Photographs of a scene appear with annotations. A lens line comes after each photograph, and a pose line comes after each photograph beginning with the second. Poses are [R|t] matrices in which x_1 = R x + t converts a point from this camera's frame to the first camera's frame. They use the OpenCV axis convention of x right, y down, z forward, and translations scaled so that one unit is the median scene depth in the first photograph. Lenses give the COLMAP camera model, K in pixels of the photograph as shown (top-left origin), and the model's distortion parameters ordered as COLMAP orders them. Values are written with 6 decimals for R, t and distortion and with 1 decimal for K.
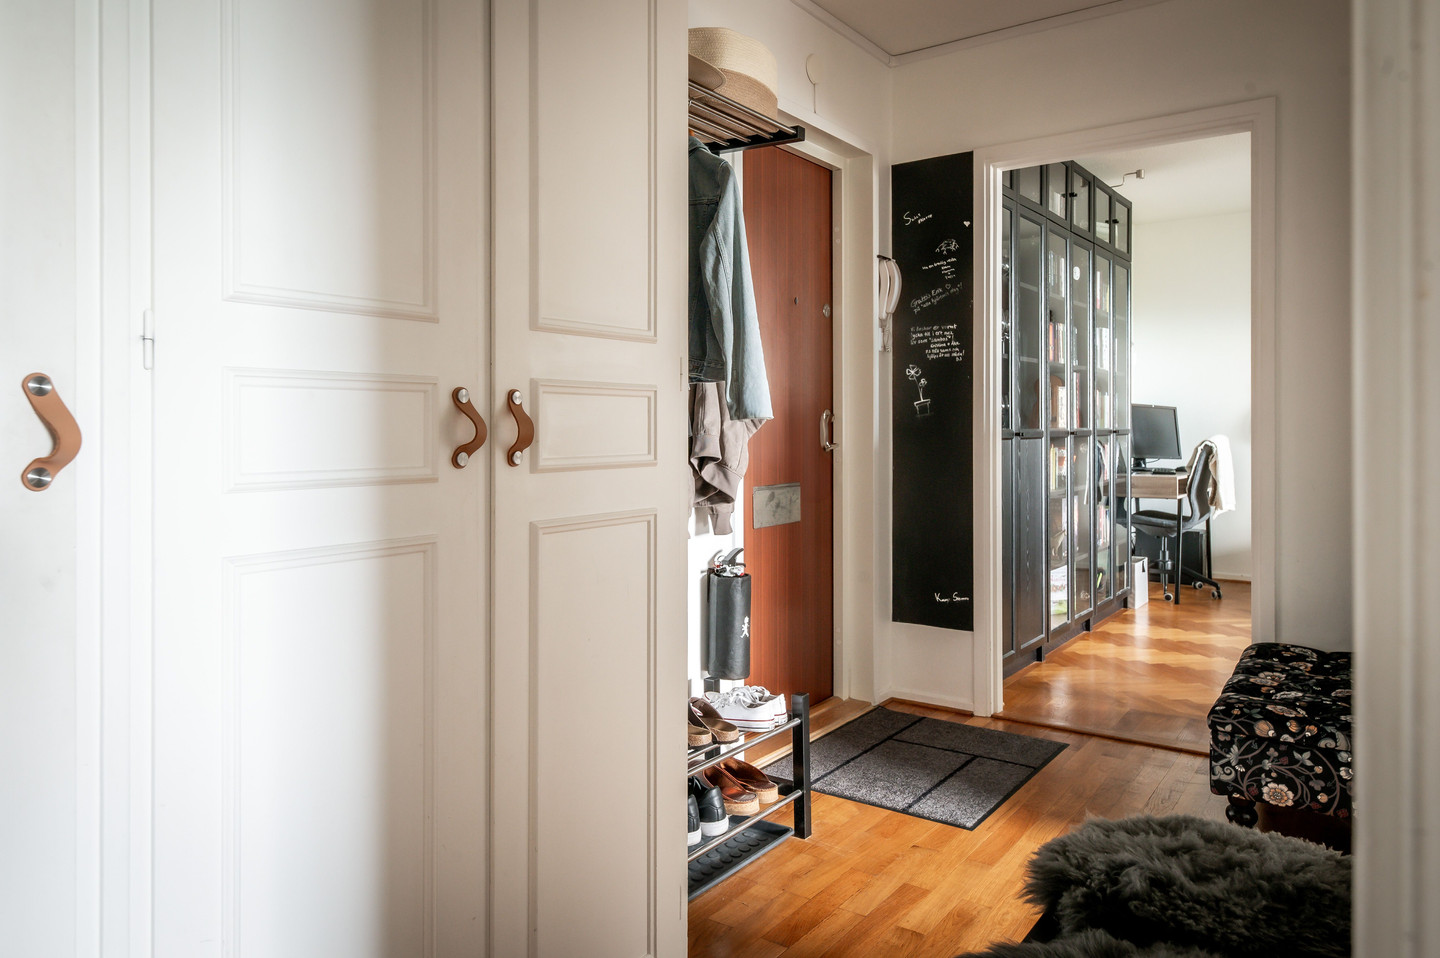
lens RADIAL K [[940.7, 0, 719.3], [0, 940.7, 439.1], [0, 0, 1]] dist [0.006637, 0.003168]
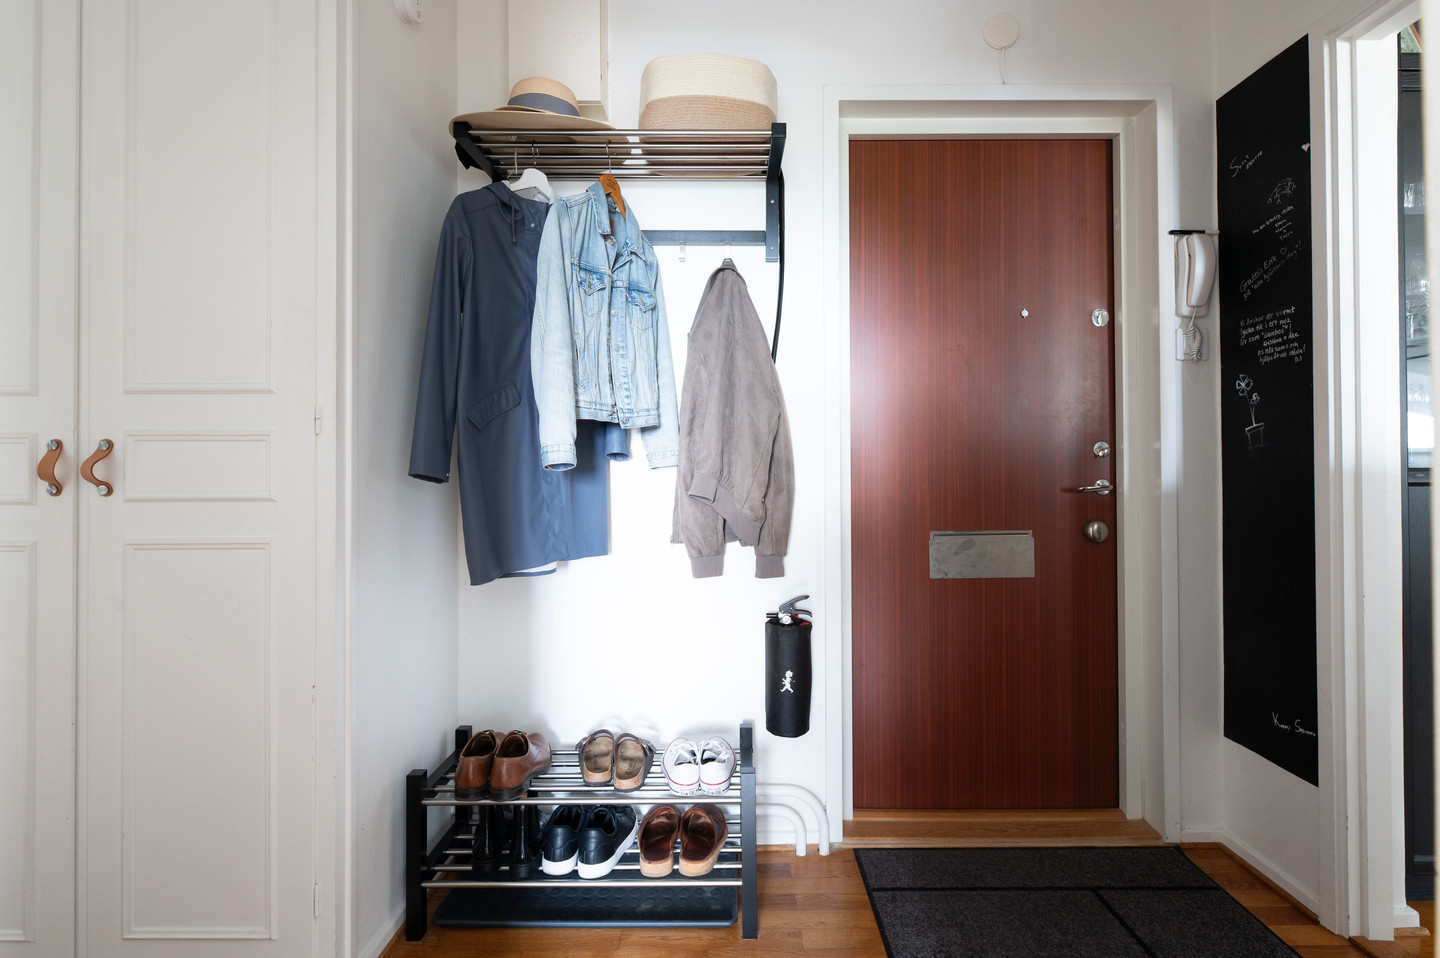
lens RADIAL K [[708.5, 0, 723.5], [0, 708.5, 460.2], [0, 0, 1]] dist [-0.003207, -0.000297]
pose [[0.603571, -0.002555, -0.797305, 0.398645], [-0.008364, 0.999920, -0.009536, -0.007441], [0.797265, 0.012424, 0.603502, 0.387621]]
